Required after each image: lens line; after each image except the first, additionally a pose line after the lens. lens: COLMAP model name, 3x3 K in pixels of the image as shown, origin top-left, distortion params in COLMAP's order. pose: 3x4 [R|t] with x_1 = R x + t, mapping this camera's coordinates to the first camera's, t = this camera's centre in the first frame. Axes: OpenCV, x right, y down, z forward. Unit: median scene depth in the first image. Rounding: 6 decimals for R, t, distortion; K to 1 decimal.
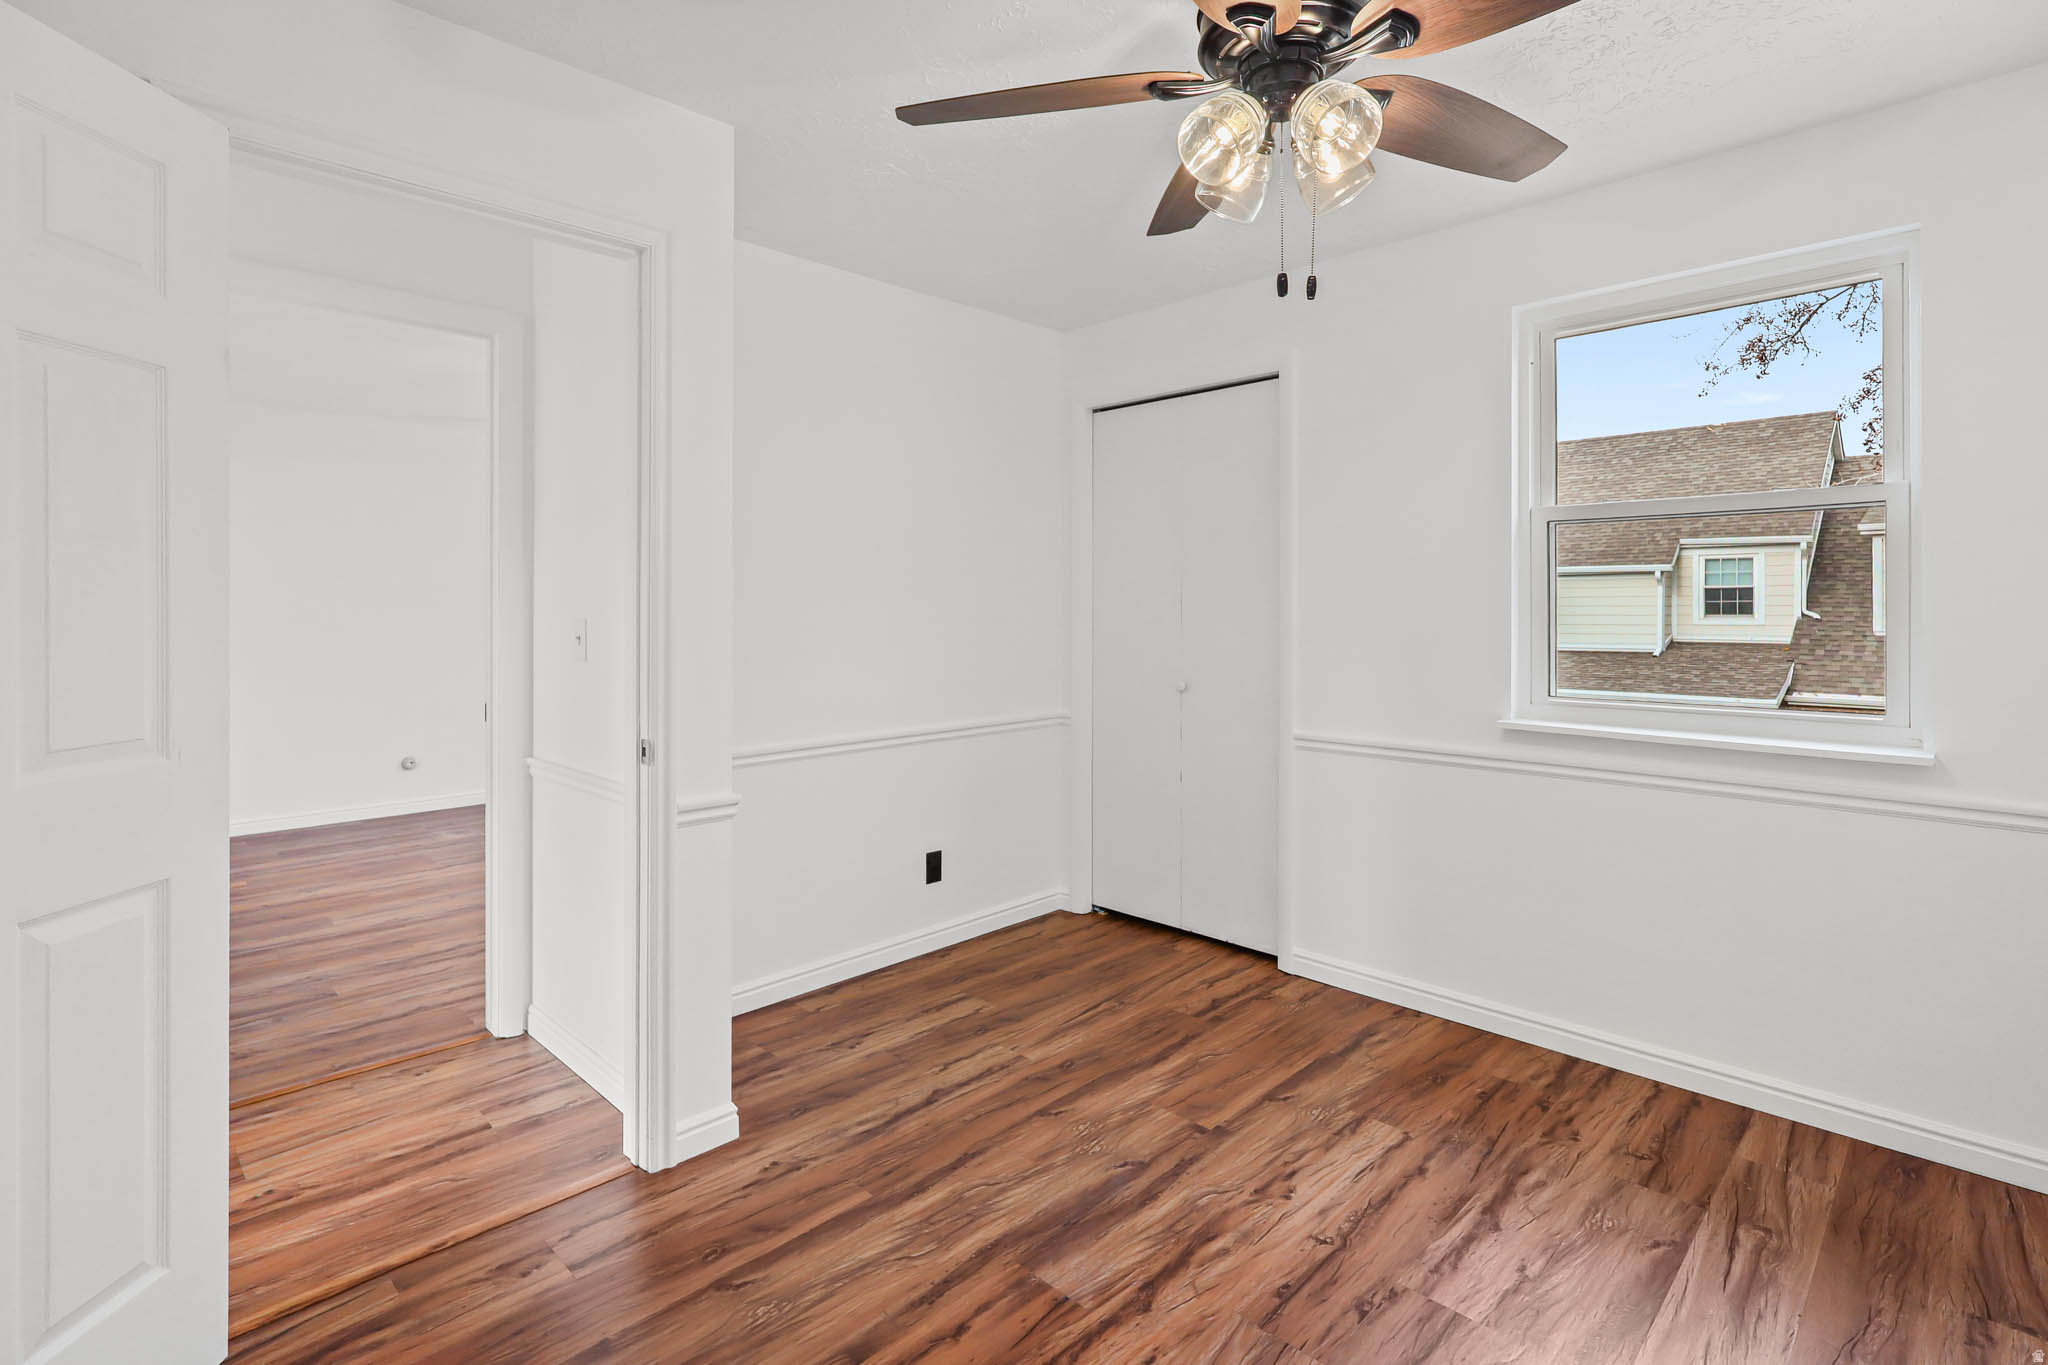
lens RADIAL K [[988.7, 0, 1015.4], [0, 988.7, 598.0], [0, 0, 1]] dist [0.000576, -0.000139]
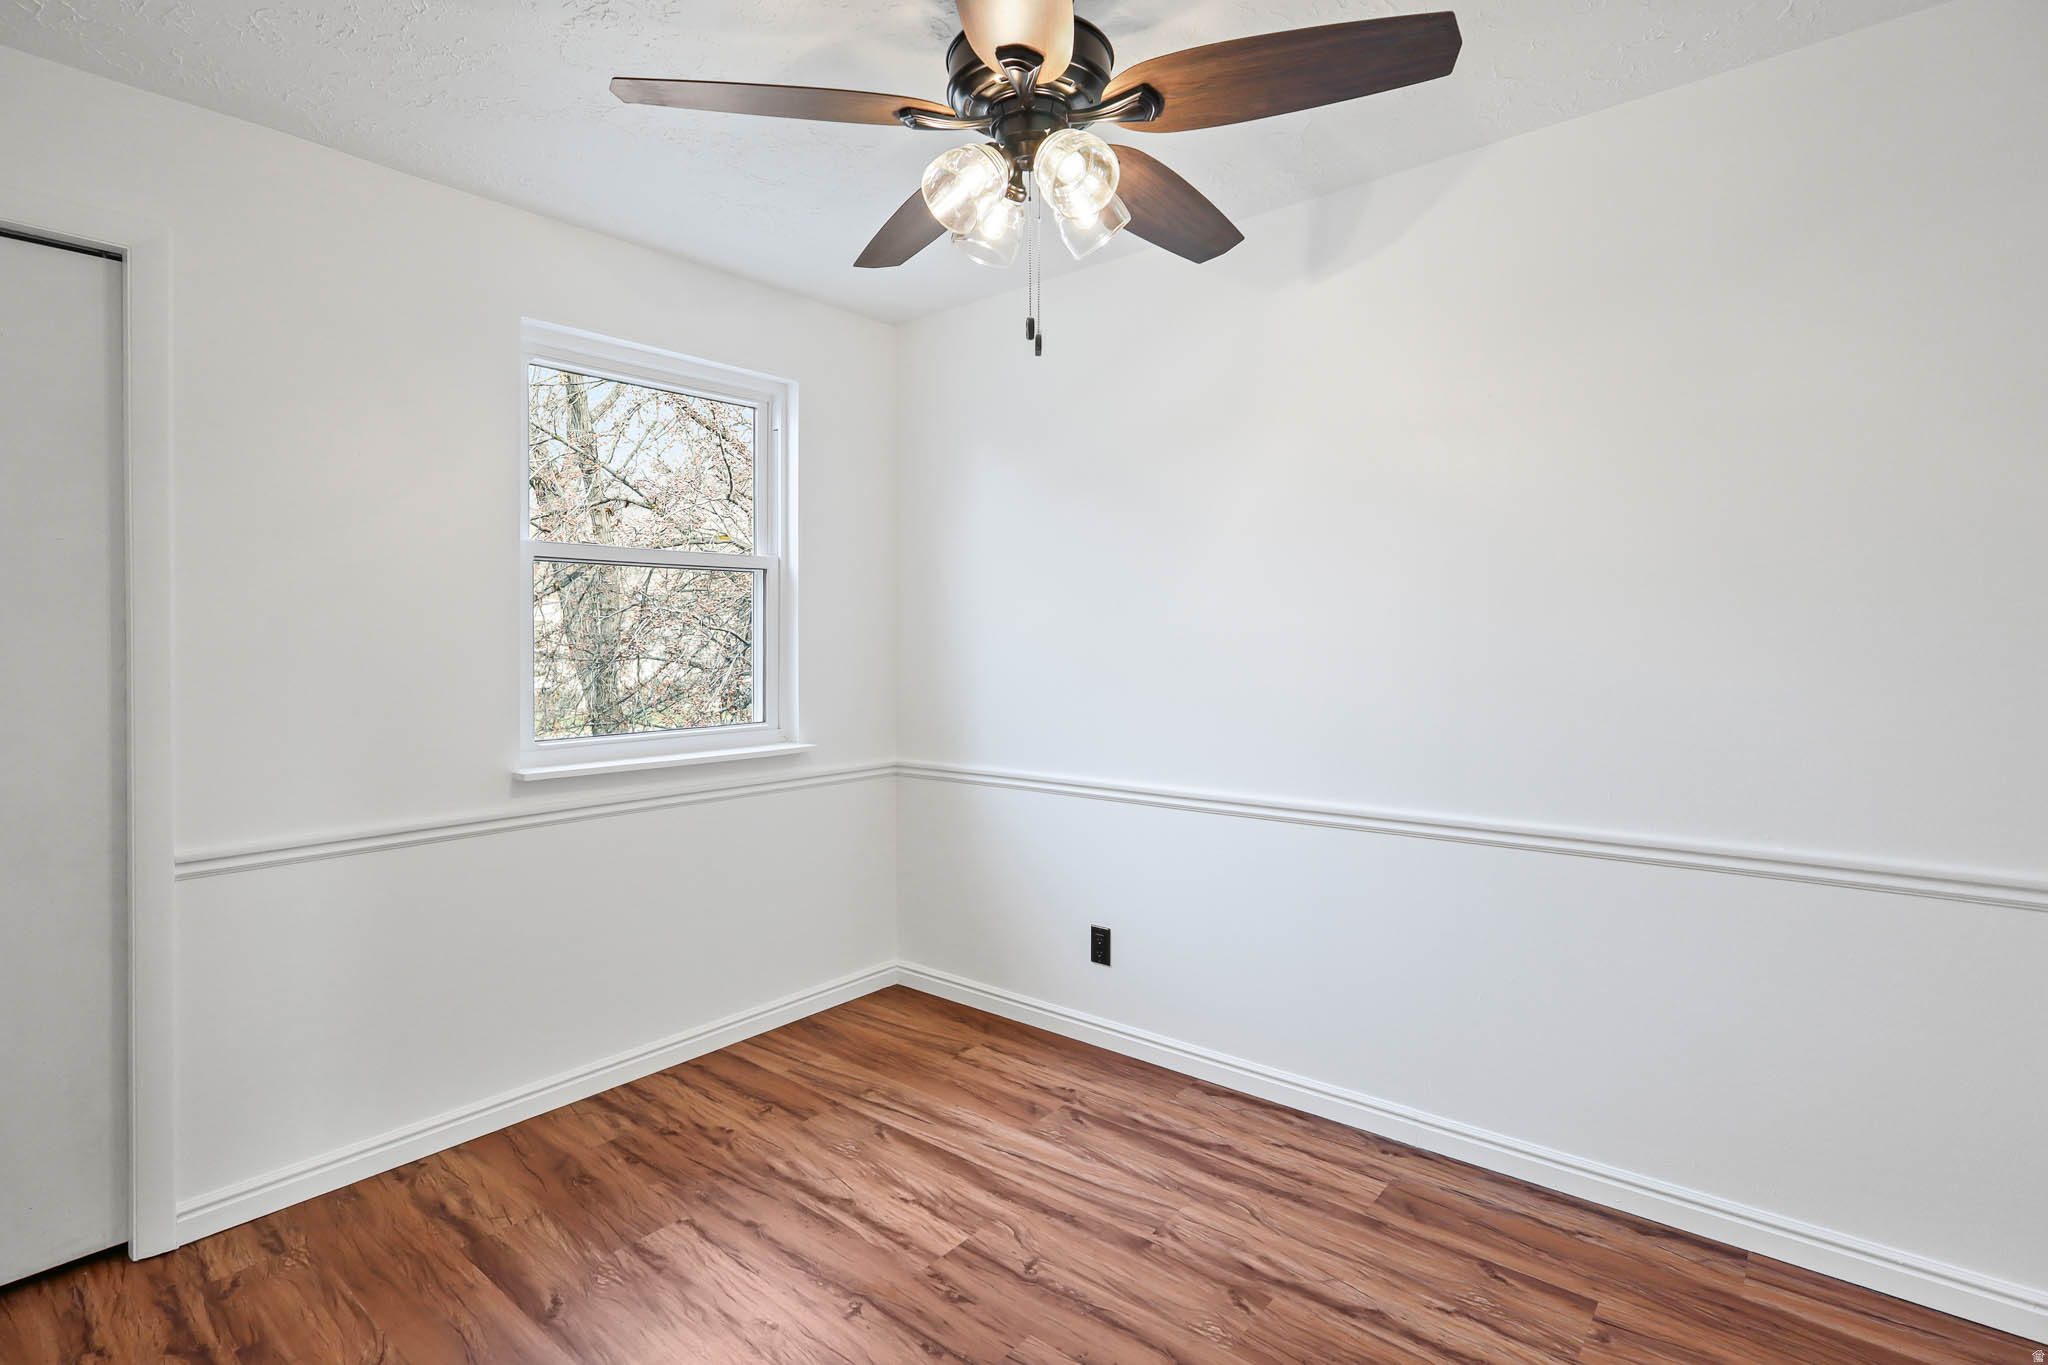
lens RADIAL K [[960.0, 0, 1026.9], [0, 960.0, 642.1], [0, 0, 1]] dist [0.000898, -0.000254]
pose [[-0.082810, 0.001196, 0.996565, -0.519142], [0.001505, 0.999998, -0.001075, 0.008549], [-0.996564, 0.001411, -0.082811, 0.760360]]
